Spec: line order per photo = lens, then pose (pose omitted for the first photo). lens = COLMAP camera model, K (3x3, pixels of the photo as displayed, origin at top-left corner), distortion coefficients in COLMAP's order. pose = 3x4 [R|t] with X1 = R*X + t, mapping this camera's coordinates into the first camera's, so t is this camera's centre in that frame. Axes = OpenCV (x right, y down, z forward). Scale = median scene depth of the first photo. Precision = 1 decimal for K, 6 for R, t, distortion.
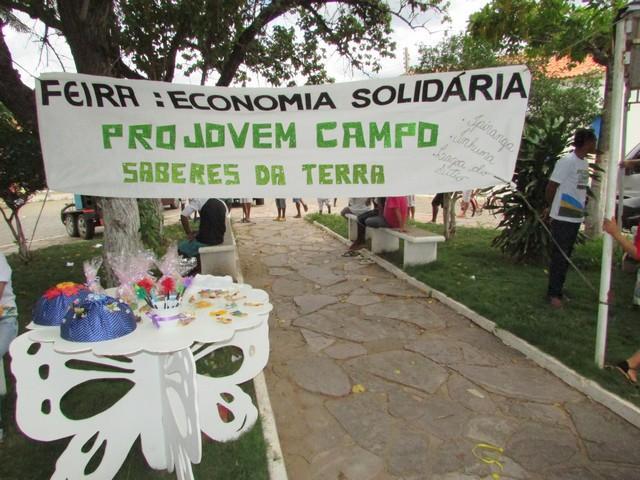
lens RADIAL K [[455.5, 0, 320.0], [0, 455.5, 240.0], [0, 0, 1]] dist [-0.020025, 0.006355]
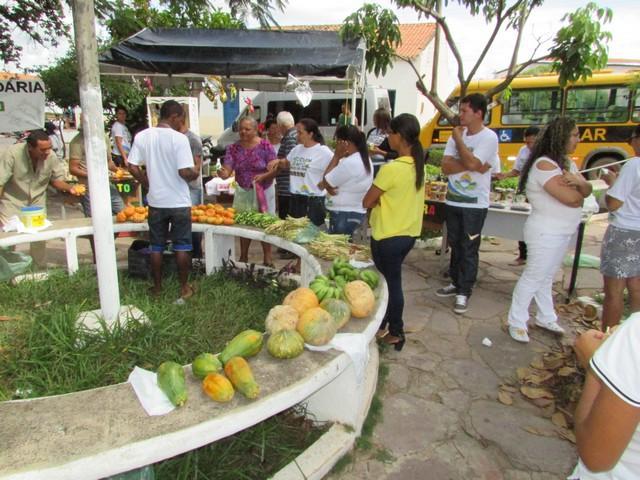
lens RADIAL K [[455.5, 0, 320.0], [0, 455.5, 240.0], [0, 0, 1]] dist [-0.020025, 0.006355]
pose [[0.893800, -0.075595, 0.442048, 0.238914], [0.034295, 0.994326, 0.100697, 0.104964], [-0.447152, -0.074842, 0.891321, -0.701380]]
